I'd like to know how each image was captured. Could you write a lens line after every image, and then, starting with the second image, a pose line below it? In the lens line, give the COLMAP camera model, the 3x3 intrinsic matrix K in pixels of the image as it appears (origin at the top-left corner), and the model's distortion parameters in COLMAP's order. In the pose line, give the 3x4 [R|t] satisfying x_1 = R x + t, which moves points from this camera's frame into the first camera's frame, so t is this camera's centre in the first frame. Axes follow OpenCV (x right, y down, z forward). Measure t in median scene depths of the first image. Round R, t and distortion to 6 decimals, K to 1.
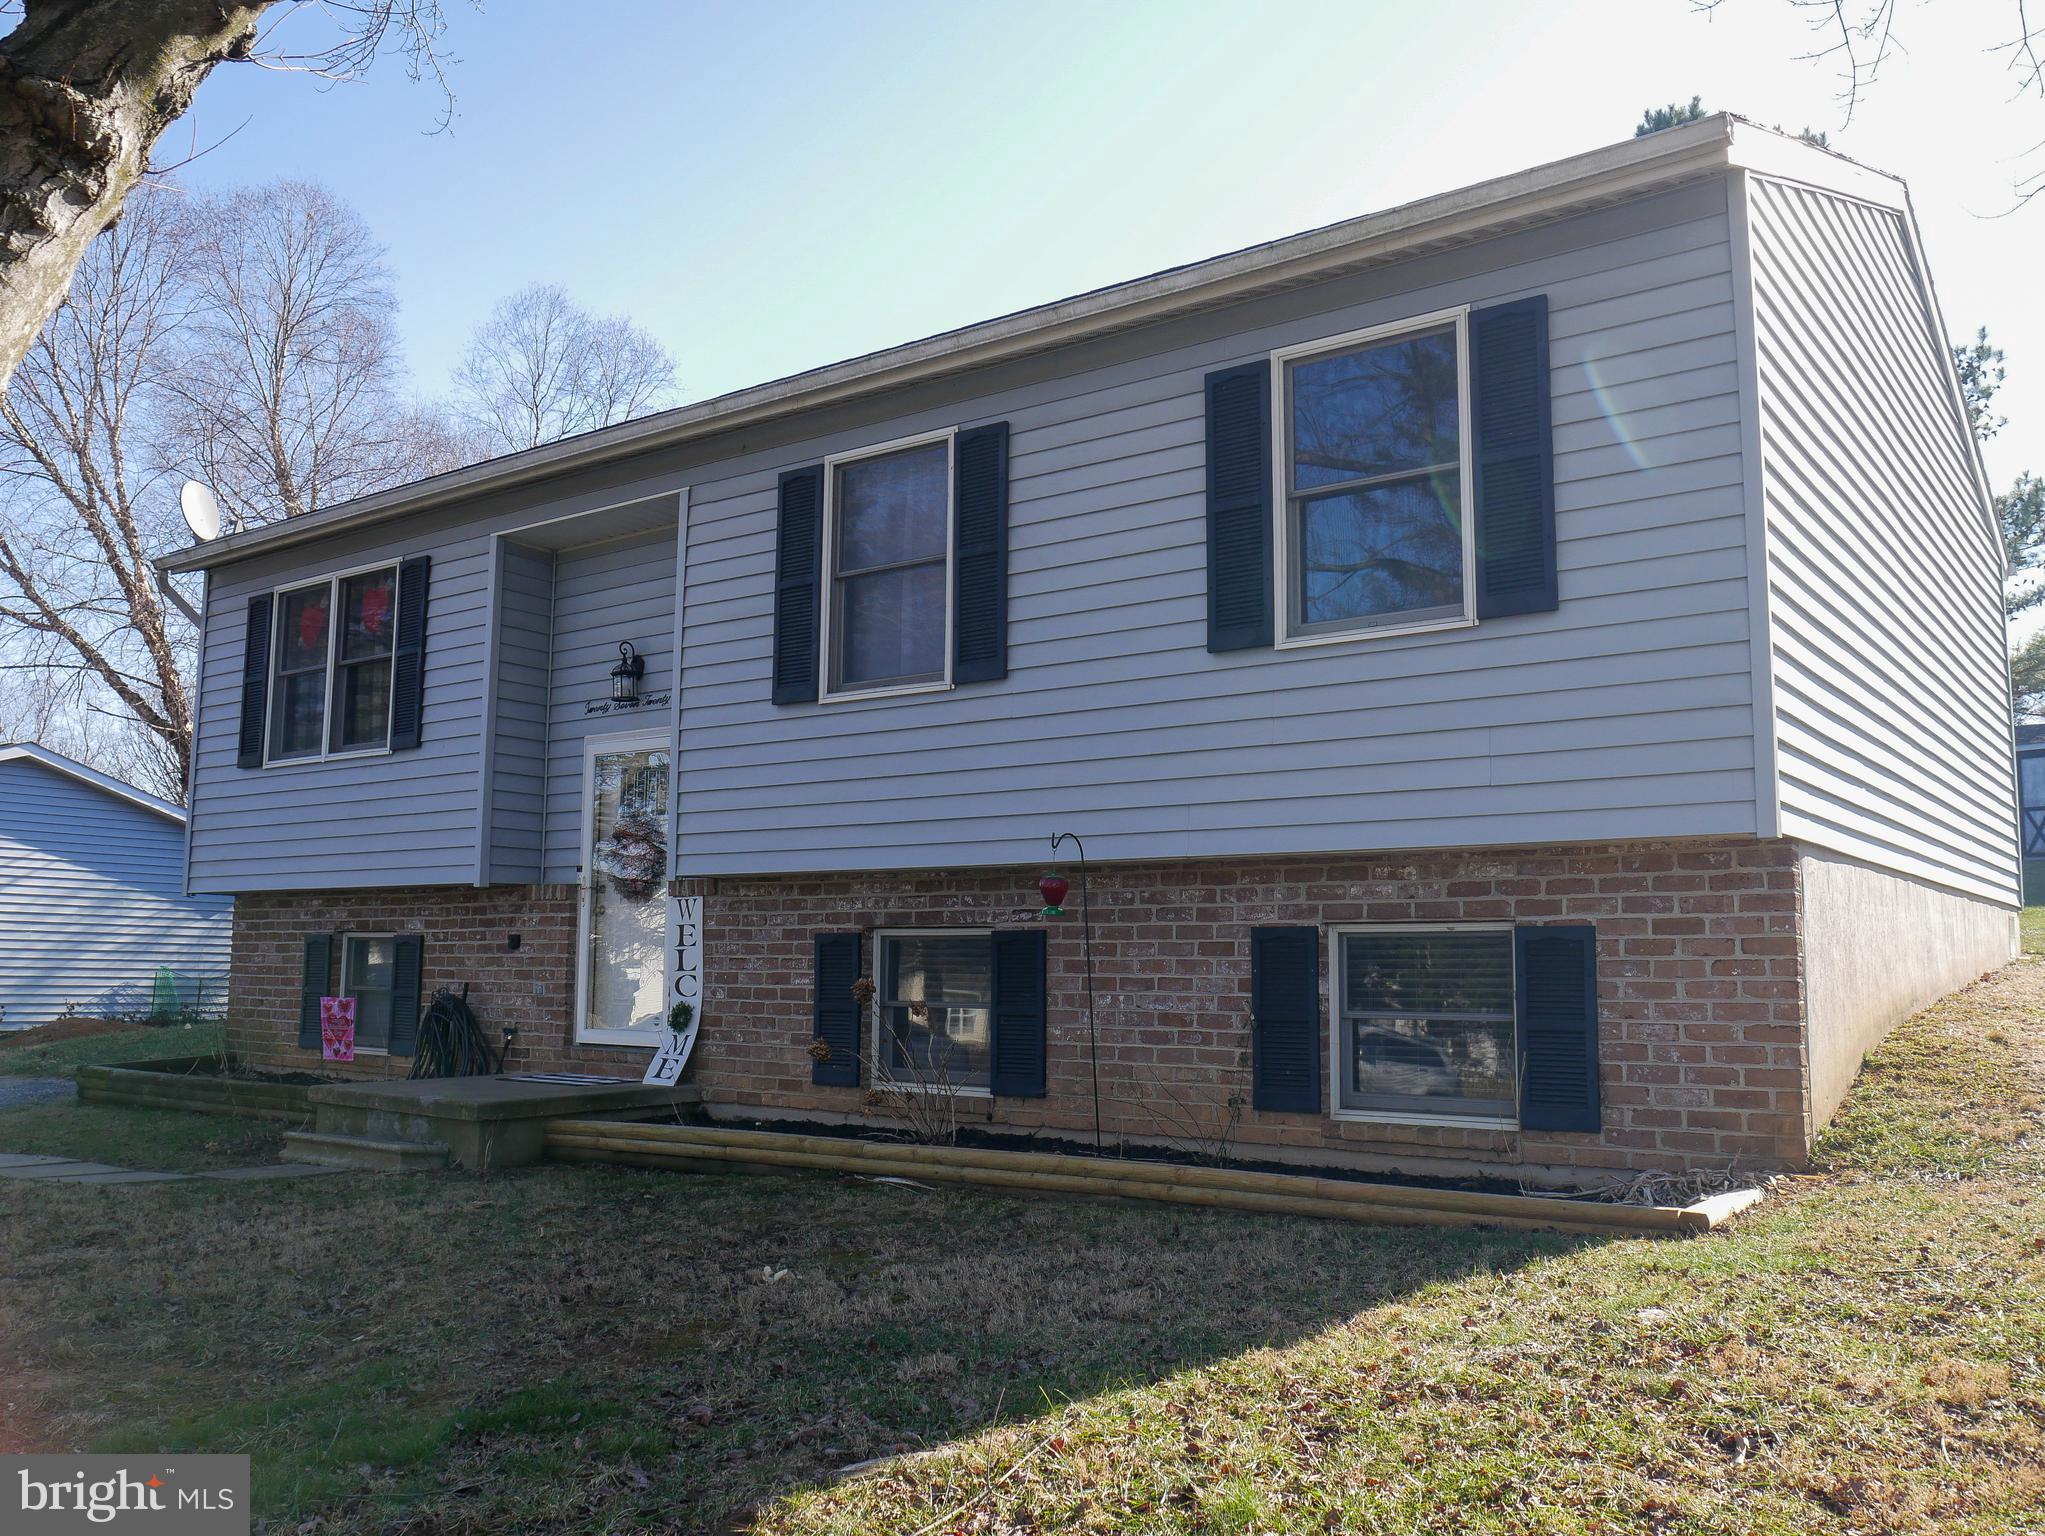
lens RADIAL K [[1684.2, 0, 1022.7], [0, 1684.2, 845.2], [0, 0, 1]] dist [-0.003058, -0.001429]
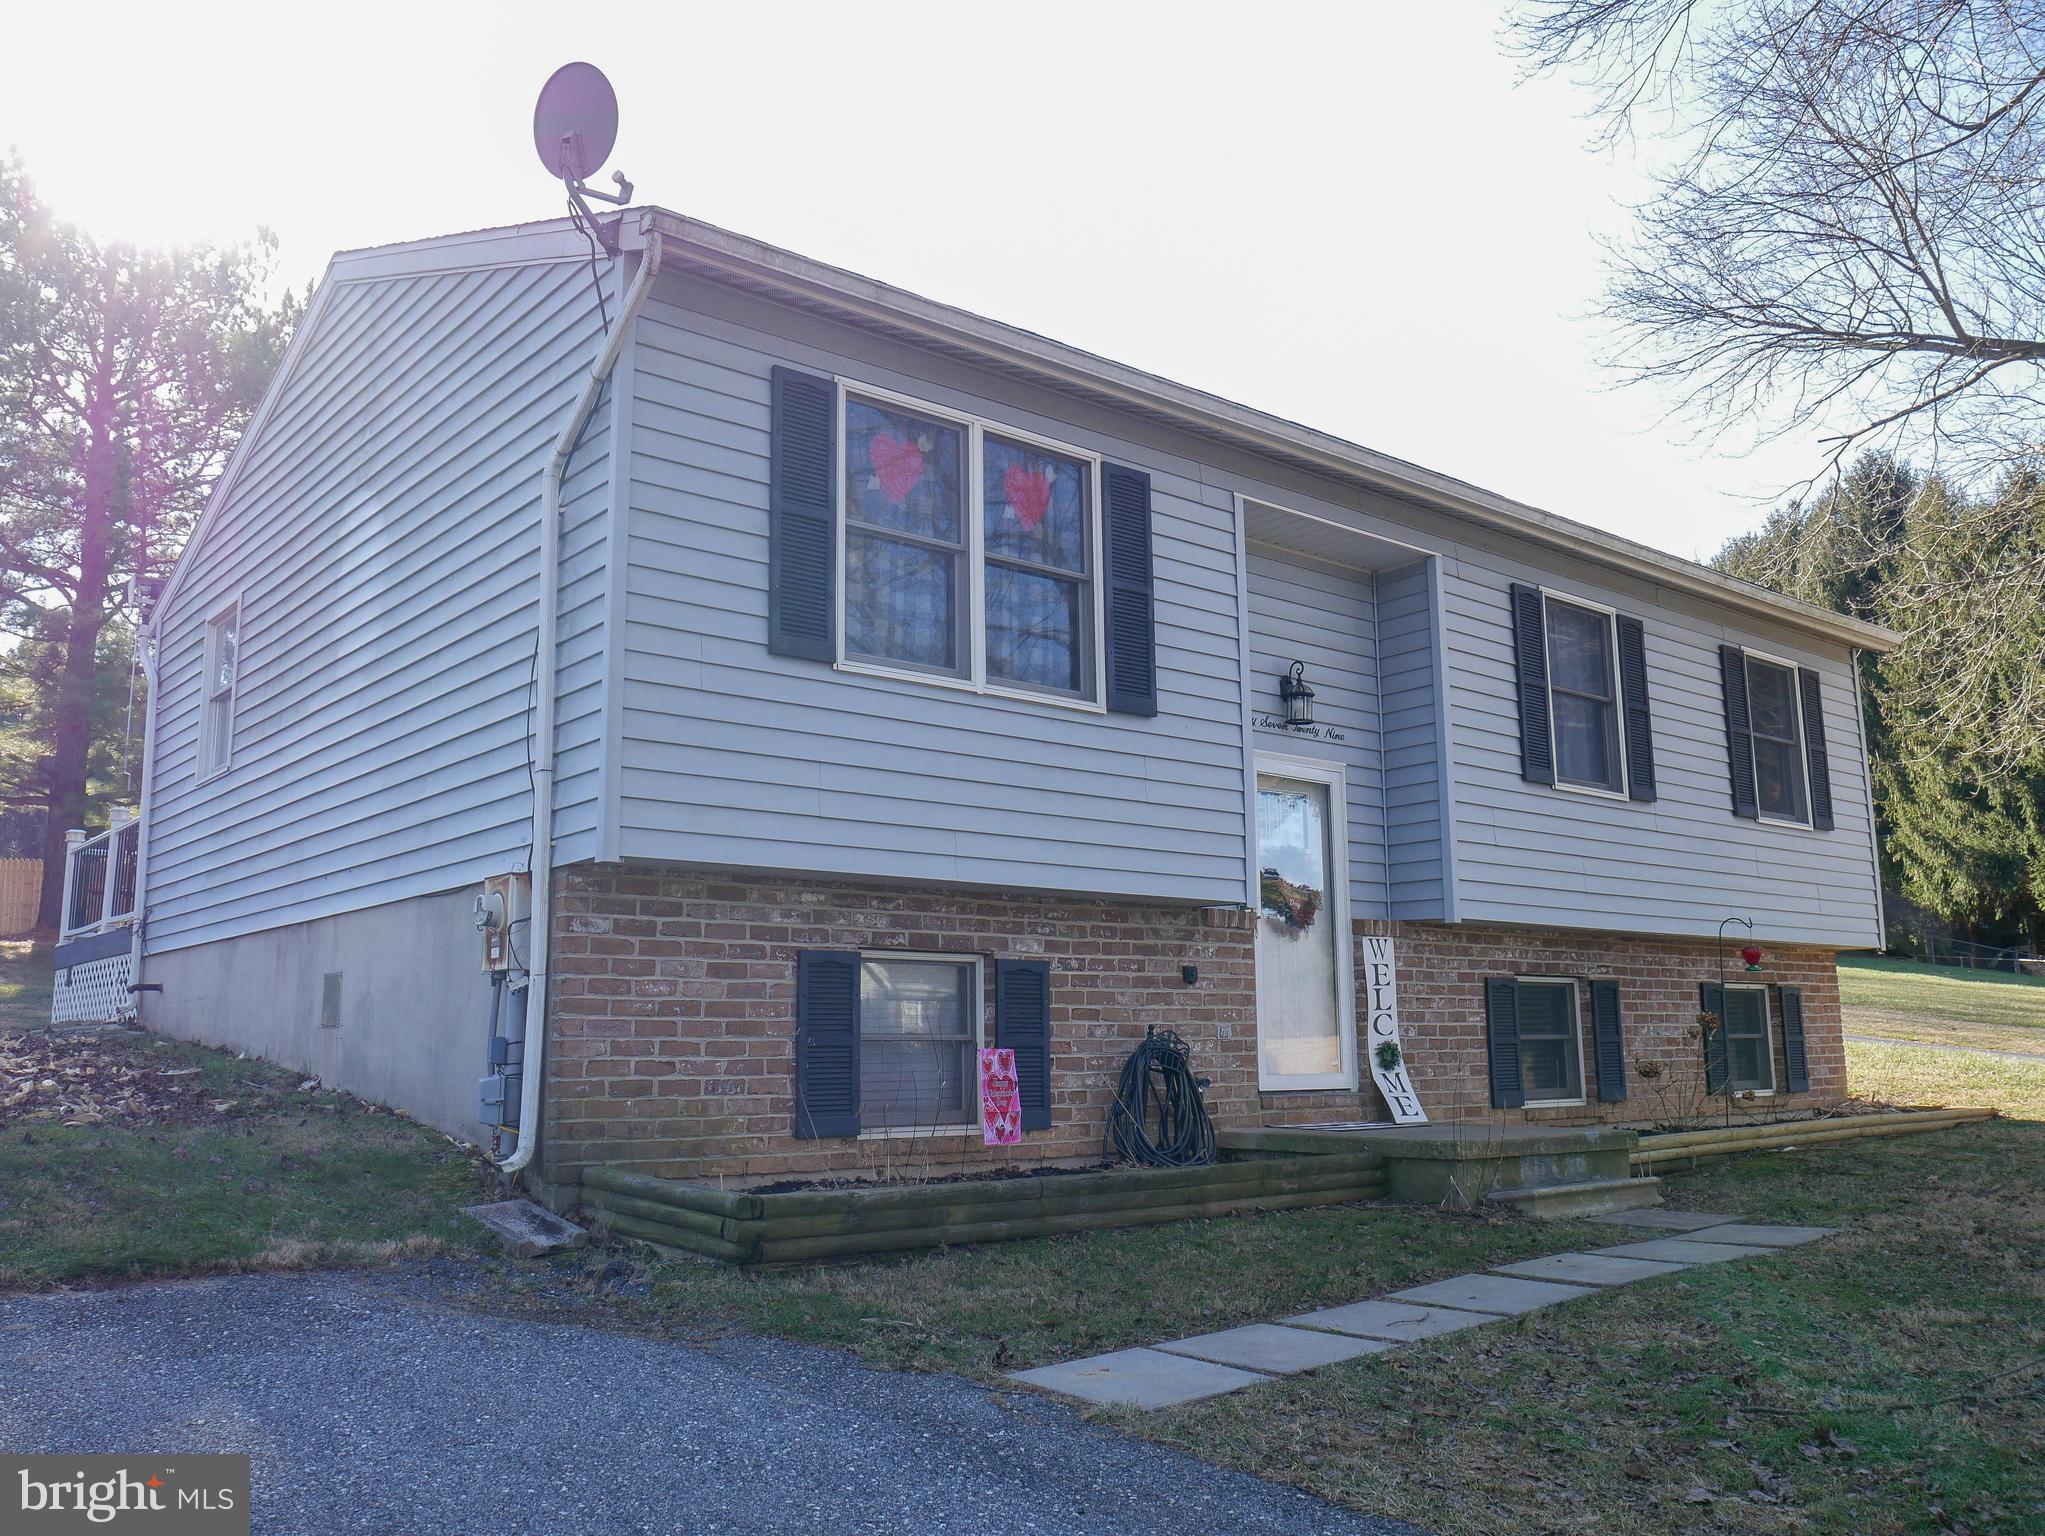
lens RADIAL K [[1785.9, 0, 1022.5], [0, 1785.9, 768.0], [0, 0, 1]] dist [-0.009237, -0.006217]
pose [[0.202563, 0.112467, 0.972789, -1.309564], [-0.093917, 0.991035, -0.095020, 0.052413], [-0.974755, -0.072114, 0.211310, 0.992241]]
